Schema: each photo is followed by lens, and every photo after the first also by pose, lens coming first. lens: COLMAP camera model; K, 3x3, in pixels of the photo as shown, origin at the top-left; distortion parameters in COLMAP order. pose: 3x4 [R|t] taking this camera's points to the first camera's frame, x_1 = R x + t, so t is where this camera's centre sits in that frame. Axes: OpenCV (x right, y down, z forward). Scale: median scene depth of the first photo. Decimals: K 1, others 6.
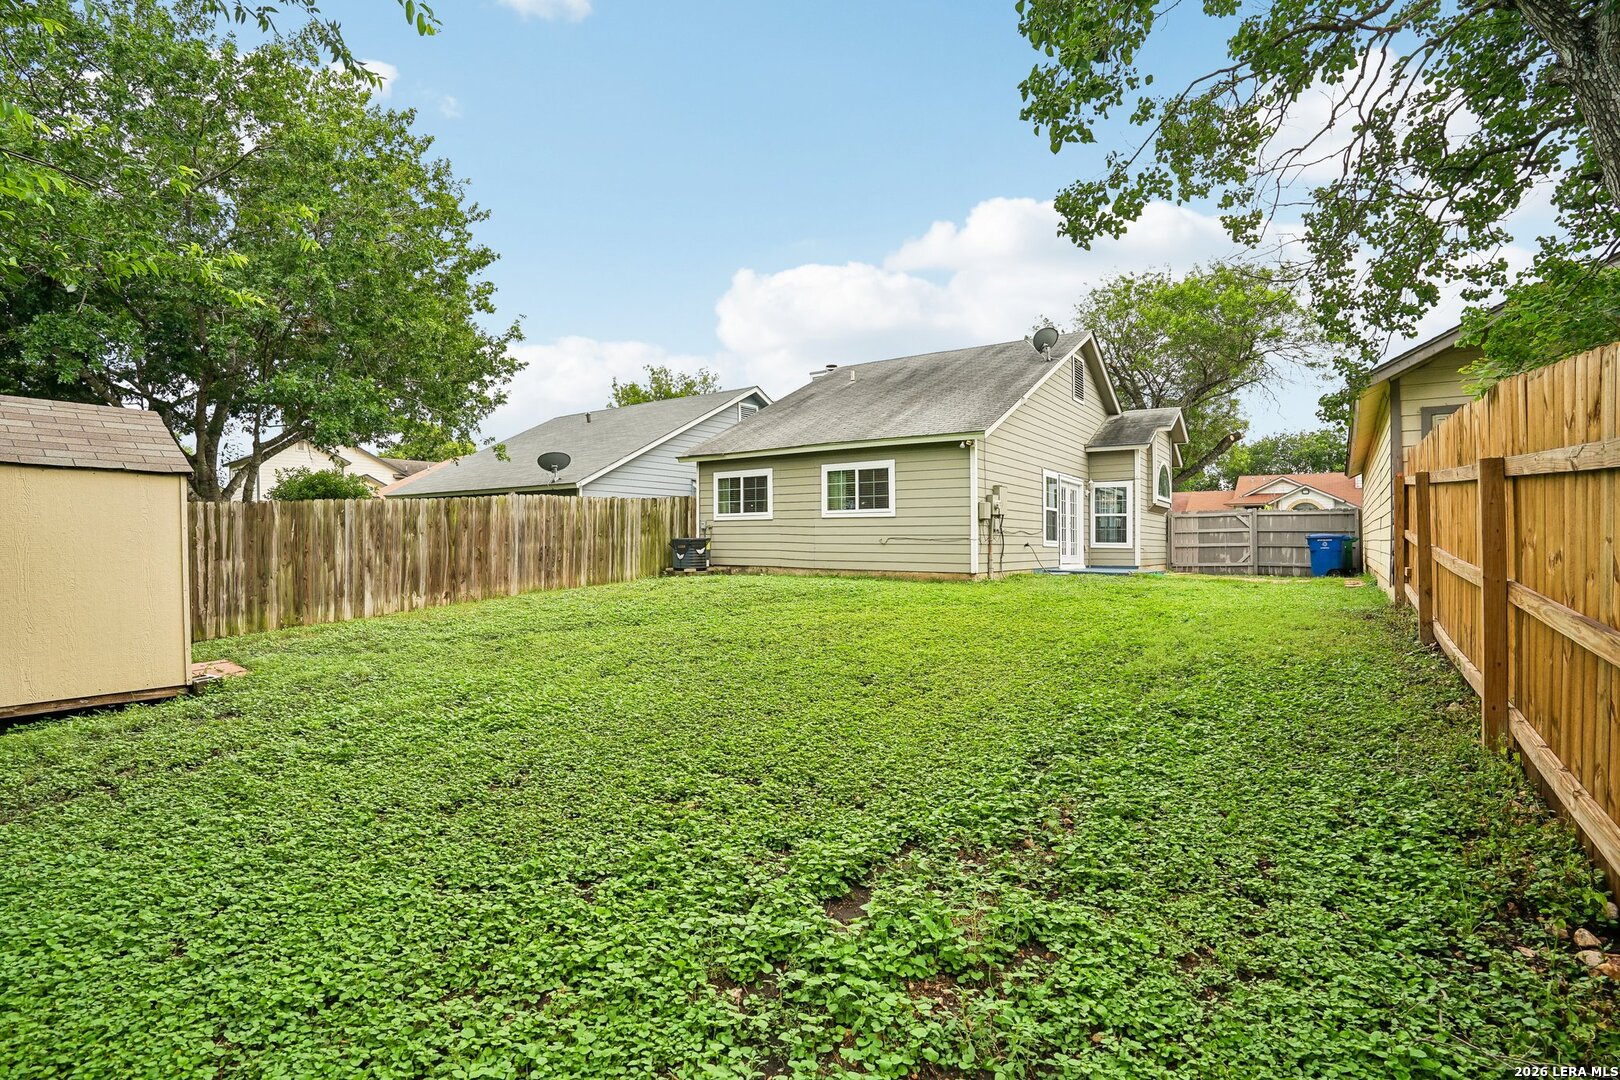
lens RADIAL K [[733.7, 0, 815.5], [0, 733.7, 545.0], [0, 0, 1]] dist [-0.000627, 0.000811]
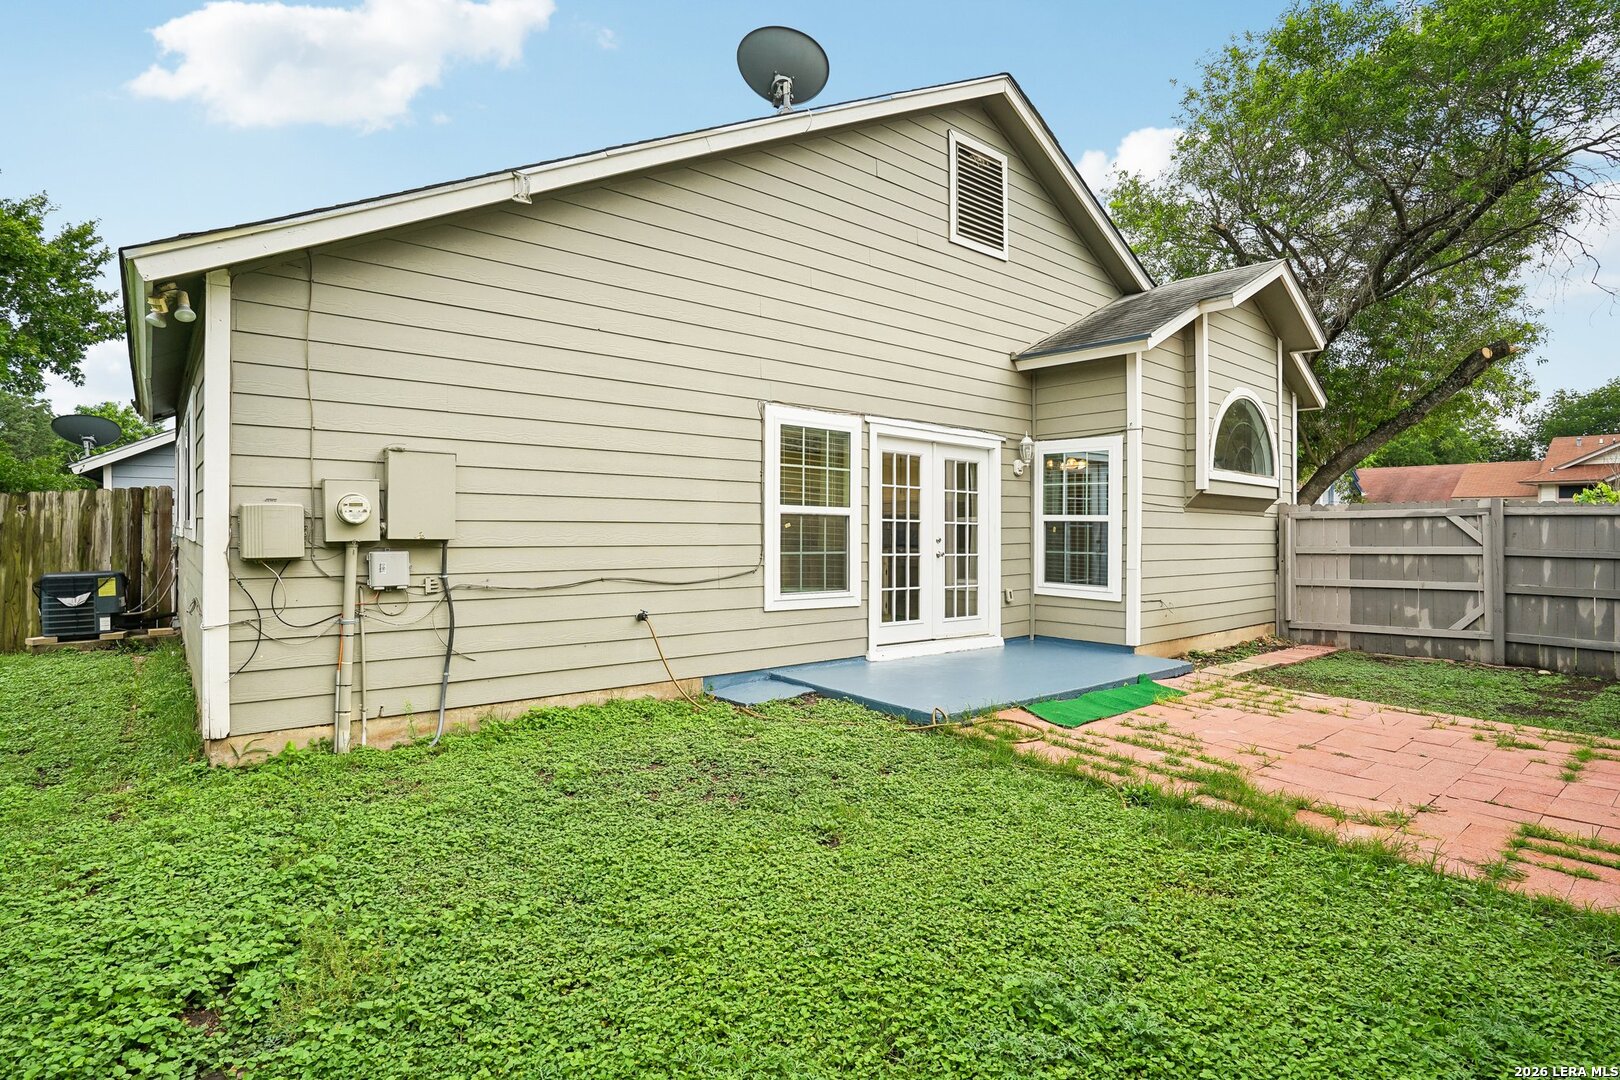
lens RADIAL K [[800.2, 0, 810.2], [0, 800.2, 529.2], [0, 0, 1]] dist [-0.000938, 0.000572]
pose [[0.969556, 0.003447, -0.244844, 0.505220], [-0.003995, 0.999991, -0.001742, -0.045733], [0.244835, 0.002667, 0.969561, 0.714384]]
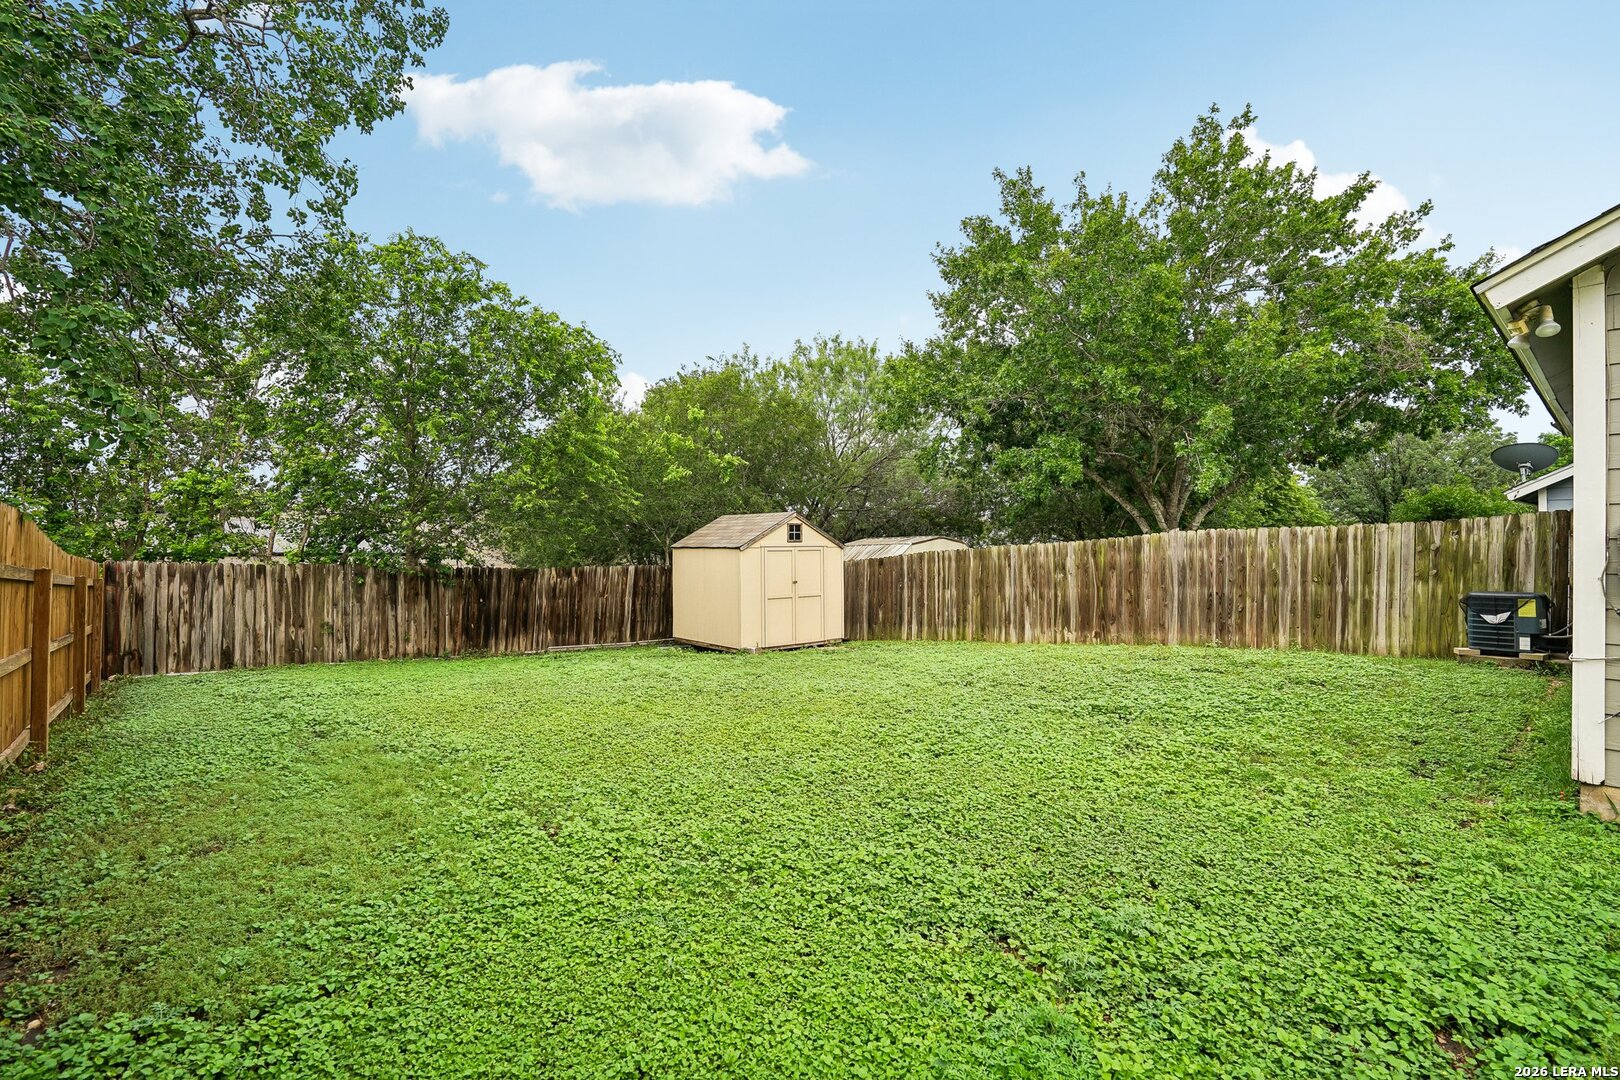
lens RADIAL K [[733.7, 0, 815.5], [0, 733.7, 545.0], [0, 0, 1]] dist [-0.000627, 0.000811]
pose [[-0.219678, -0.004000, -0.975564, 0.522268], [-0.002512, 0.999991, -0.003535, -0.046732], [0.975569, 0.001674, -0.219686, 0.756392]]
